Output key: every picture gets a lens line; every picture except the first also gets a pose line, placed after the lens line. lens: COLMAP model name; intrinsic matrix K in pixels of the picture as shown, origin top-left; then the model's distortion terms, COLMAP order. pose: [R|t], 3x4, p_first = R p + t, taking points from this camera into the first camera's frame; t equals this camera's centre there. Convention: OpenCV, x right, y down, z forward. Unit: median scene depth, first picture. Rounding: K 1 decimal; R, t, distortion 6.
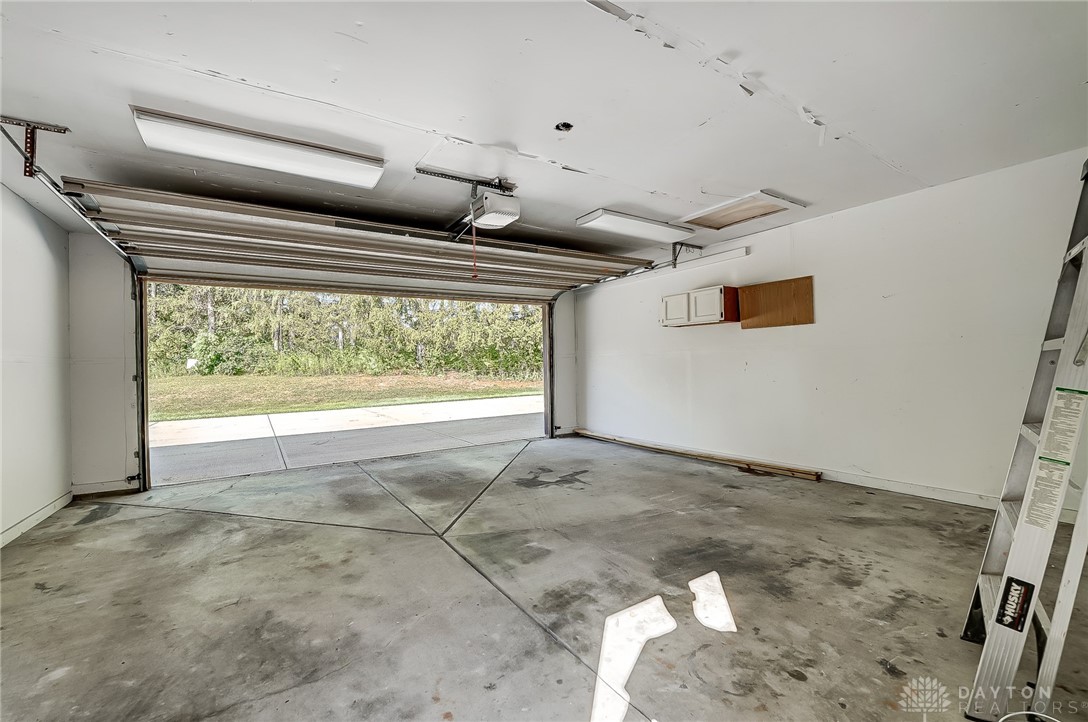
lens RADIAL K [[446.7, 0, 548.4], [0, 446.7, 362.3], [0, 0, 1]] dist [-0.000020, -0.000177]
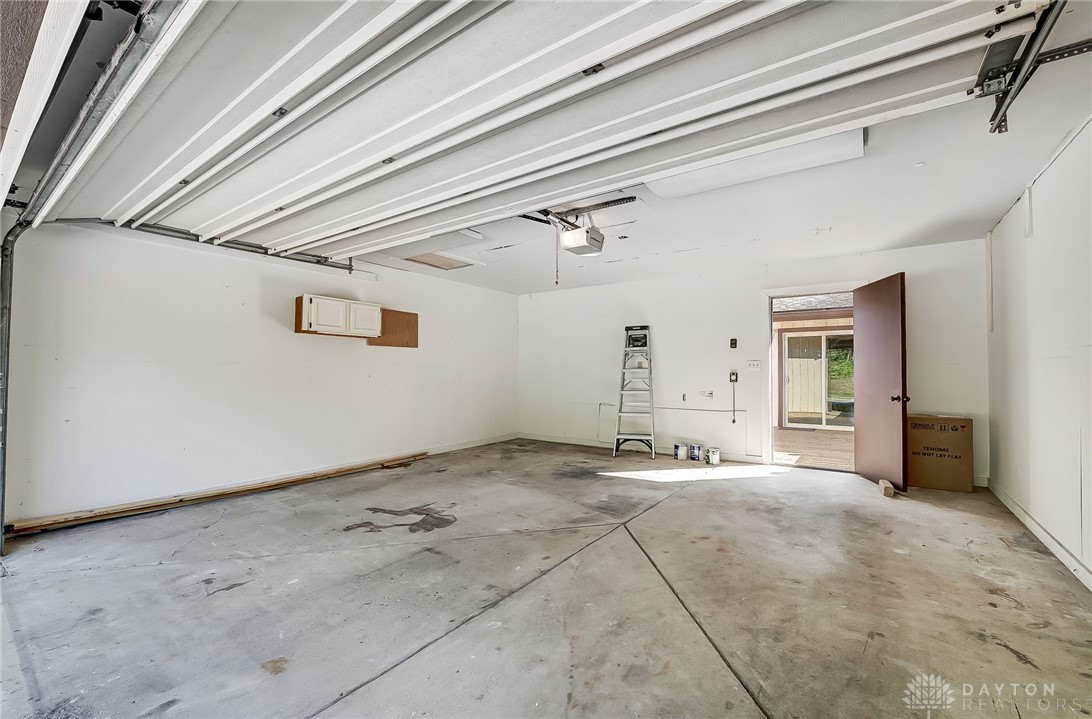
lens RADIAL K [[448.3, 0, 548.9], [0, 448.3, 362.9], [0, 0, 1]] dist [-0.000020, -0.000177]
pose [[-0.355553, 0.042919, 0.933670, -1.237697], [0.003747, 0.999003, -0.044496, 0.035771], [-0.934649, -0.012323, -0.355359, 1.573823]]
